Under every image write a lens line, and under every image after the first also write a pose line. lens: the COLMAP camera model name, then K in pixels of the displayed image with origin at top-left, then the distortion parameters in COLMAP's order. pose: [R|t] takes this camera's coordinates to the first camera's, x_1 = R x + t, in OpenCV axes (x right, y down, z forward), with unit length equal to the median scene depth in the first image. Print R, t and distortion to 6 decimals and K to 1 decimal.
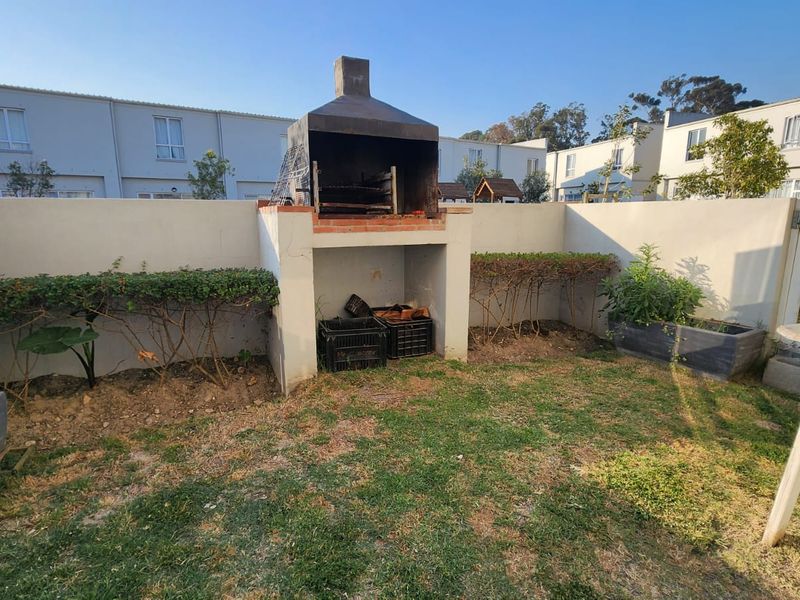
lens RADIAL K [[432.3, 0, 396.9], [0, 432.3, 297.1], [0, 0, 1]] dist [-0.007065, -0.000599]
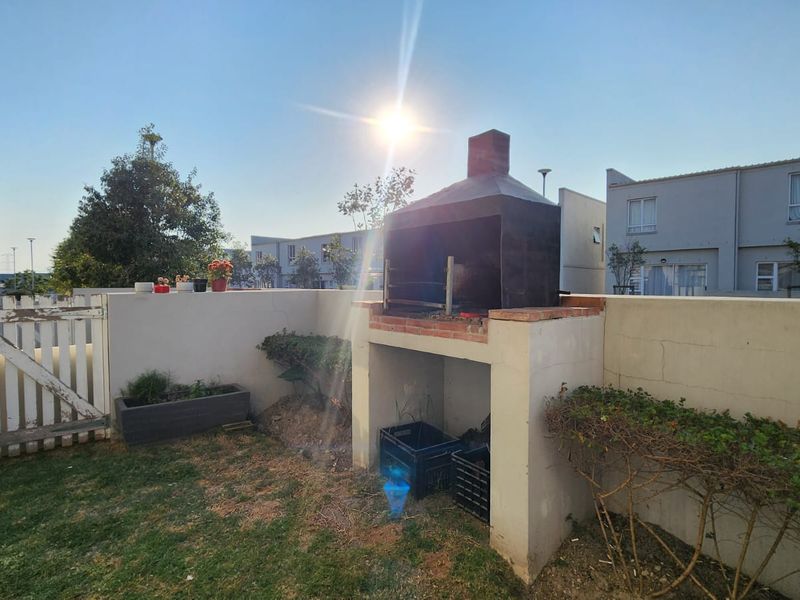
lens RADIAL K [[432.3, 0, 397.5], [0, 432.3, 302.4], [0, 0, 1]] dist [-0.007065, -0.000599]
pose [[0.230581, 0.043095, -0.972098, 0.751832], [-0.182458, 0.983214, 0.000309, -0.200334], [0.955794, 0.177296, 0.234573, 0.734194]]
